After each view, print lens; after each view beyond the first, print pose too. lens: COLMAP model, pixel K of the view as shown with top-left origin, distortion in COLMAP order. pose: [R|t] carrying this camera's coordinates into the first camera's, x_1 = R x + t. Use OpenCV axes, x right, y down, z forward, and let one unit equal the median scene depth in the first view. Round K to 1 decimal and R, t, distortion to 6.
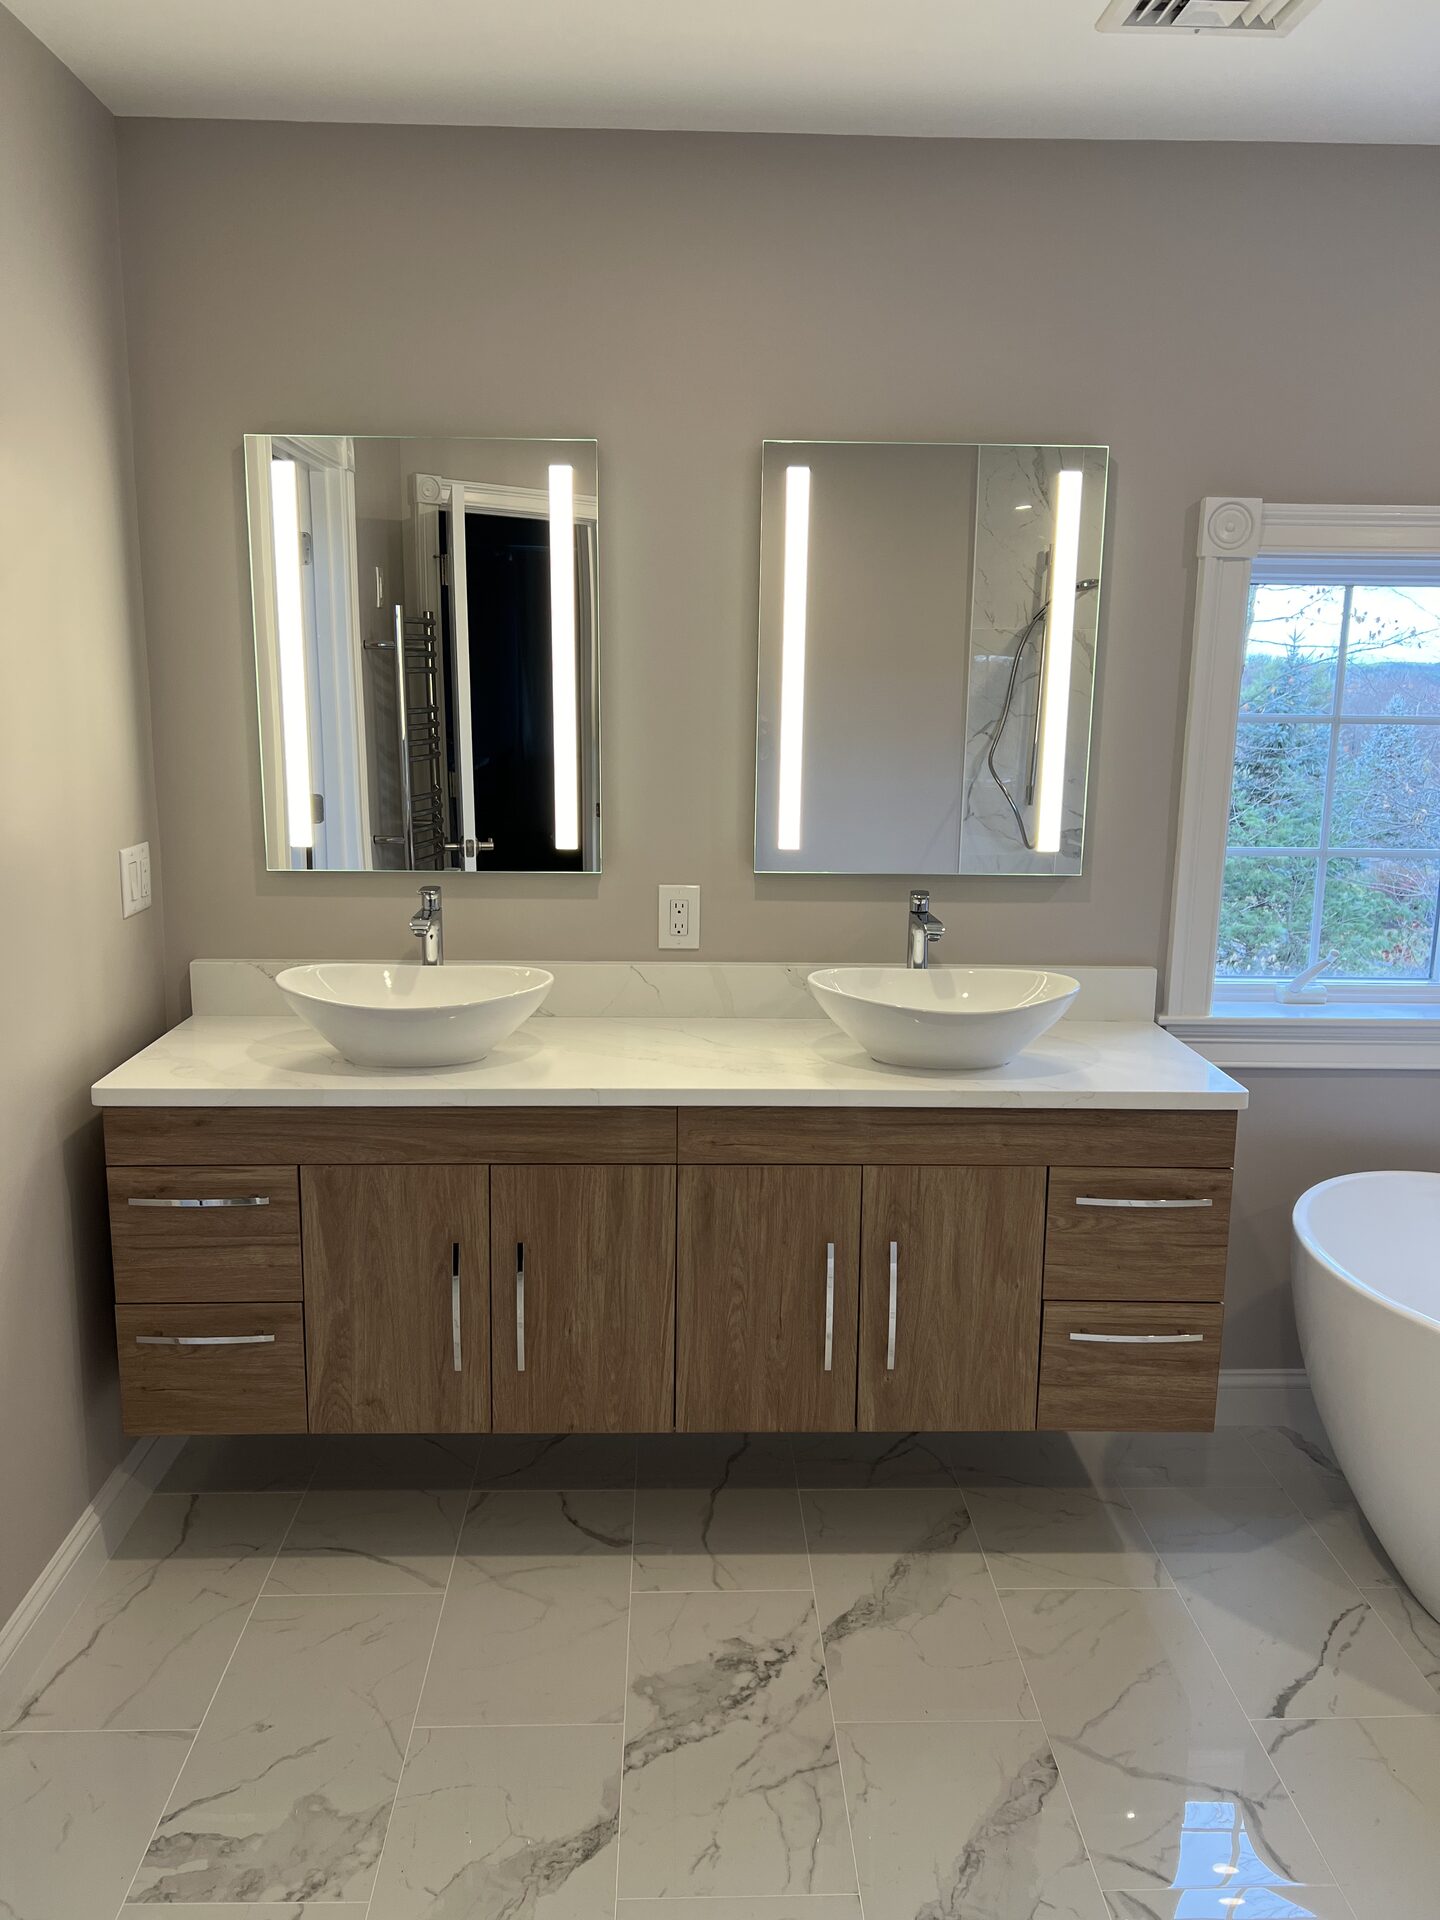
lens RADIAL K [[1450.6, 0, 719.2], [0, 1450.6, 939.7], [0, 0, 1]] dist [0.053708, -0.061281]
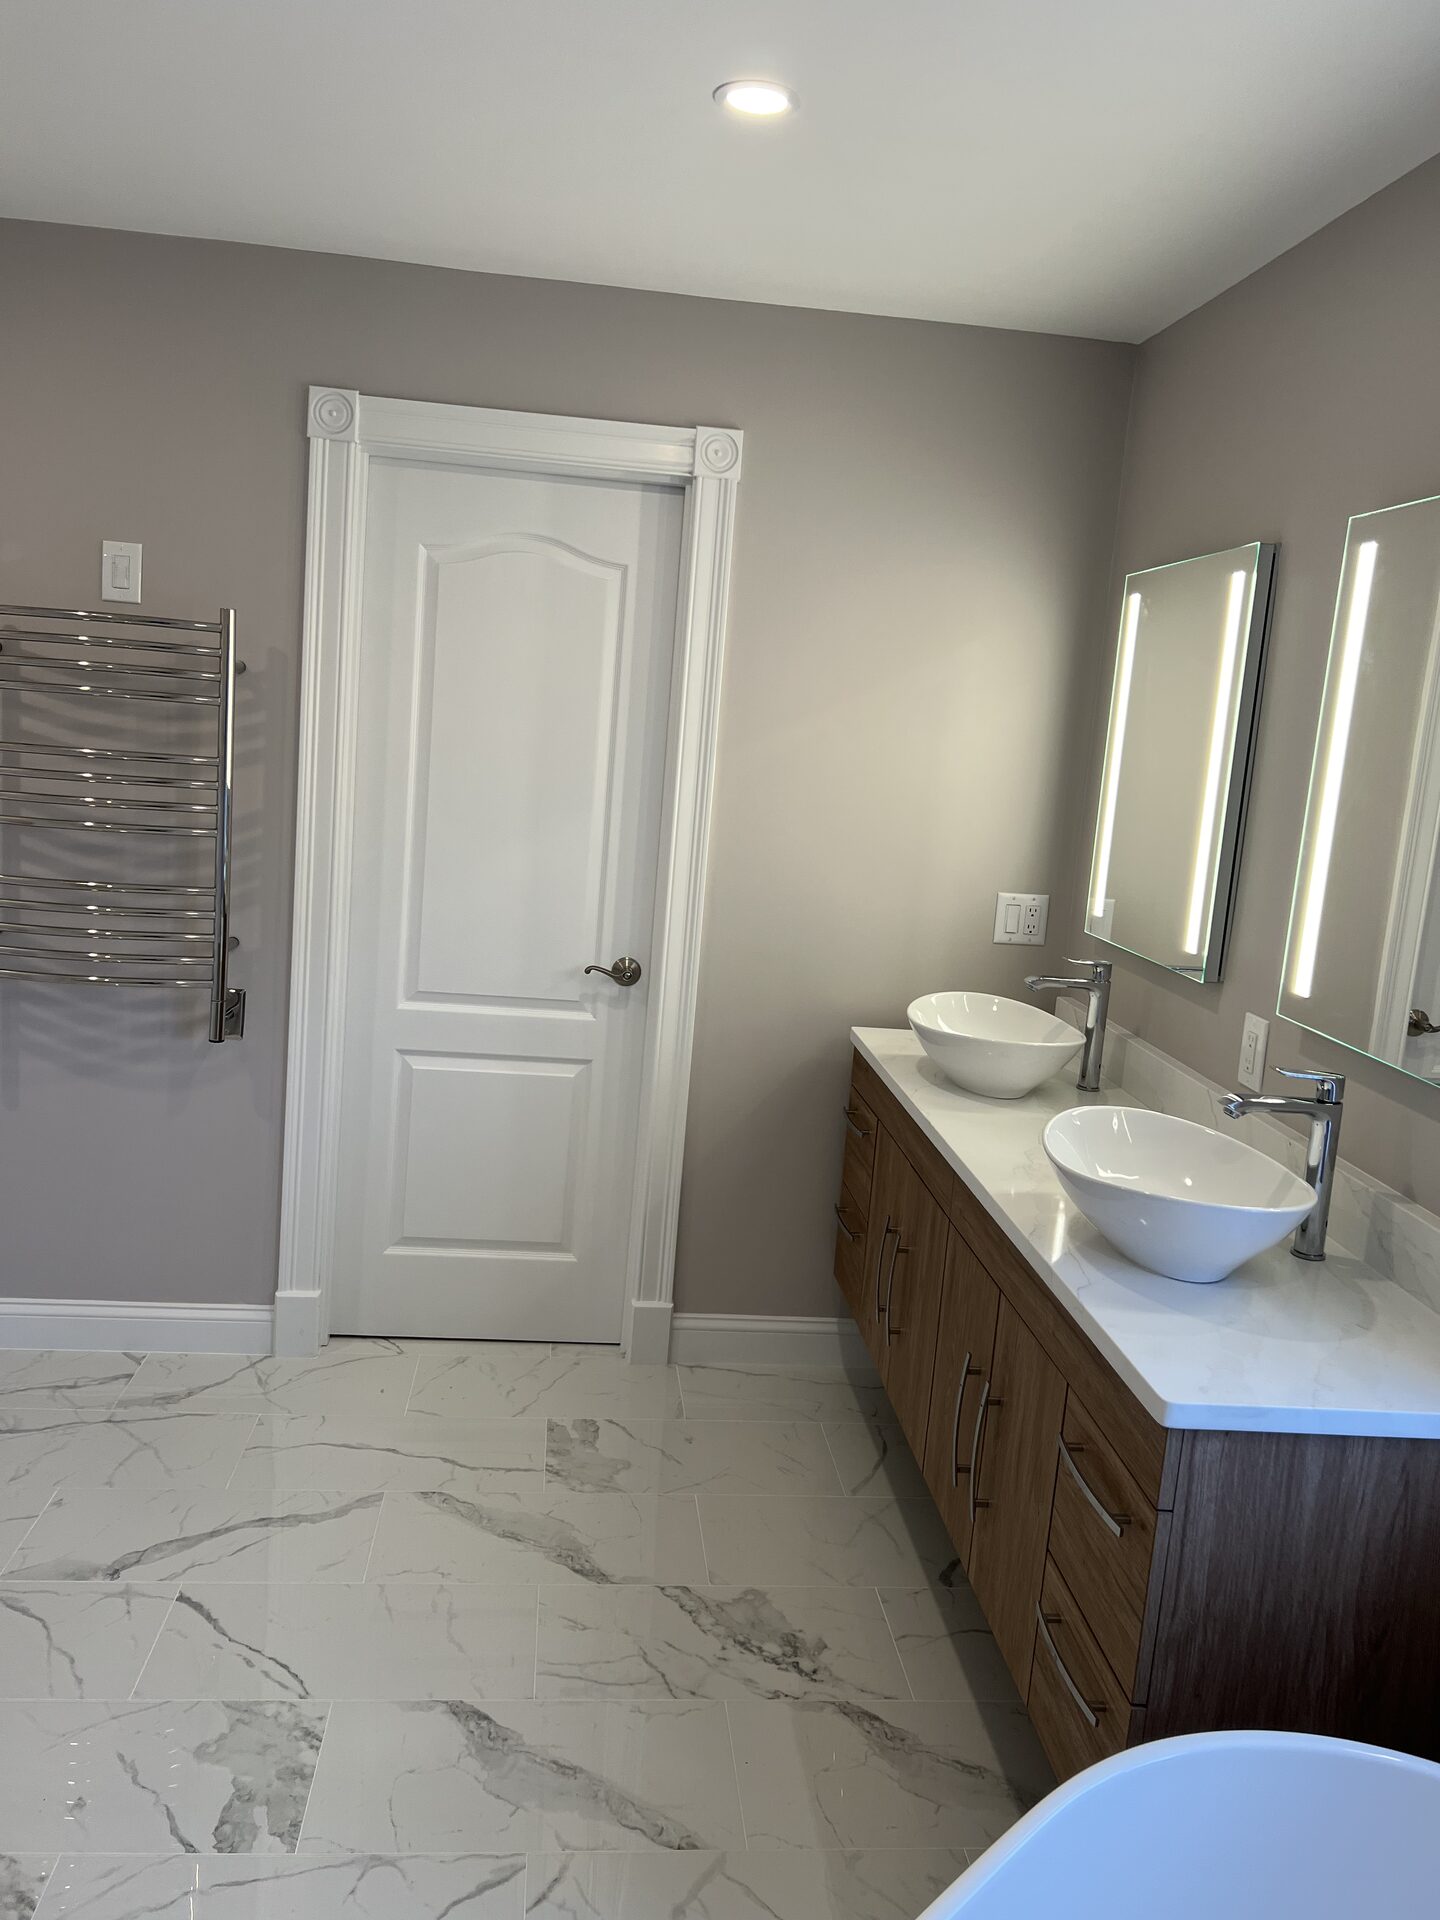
lens RADIAL K [[1457.8, 0, 720.0], [0, 1457.8, 960.0], [0, 0, 1]] dist [0.073566, -0.054224]
pose [[0.070677, 0.160420, -0.984515, 0.955844], [-0.259105, 0.956057, 0.137182, -0.125480], [0.963260, 0.245397, 0.109137, 0.662432]]
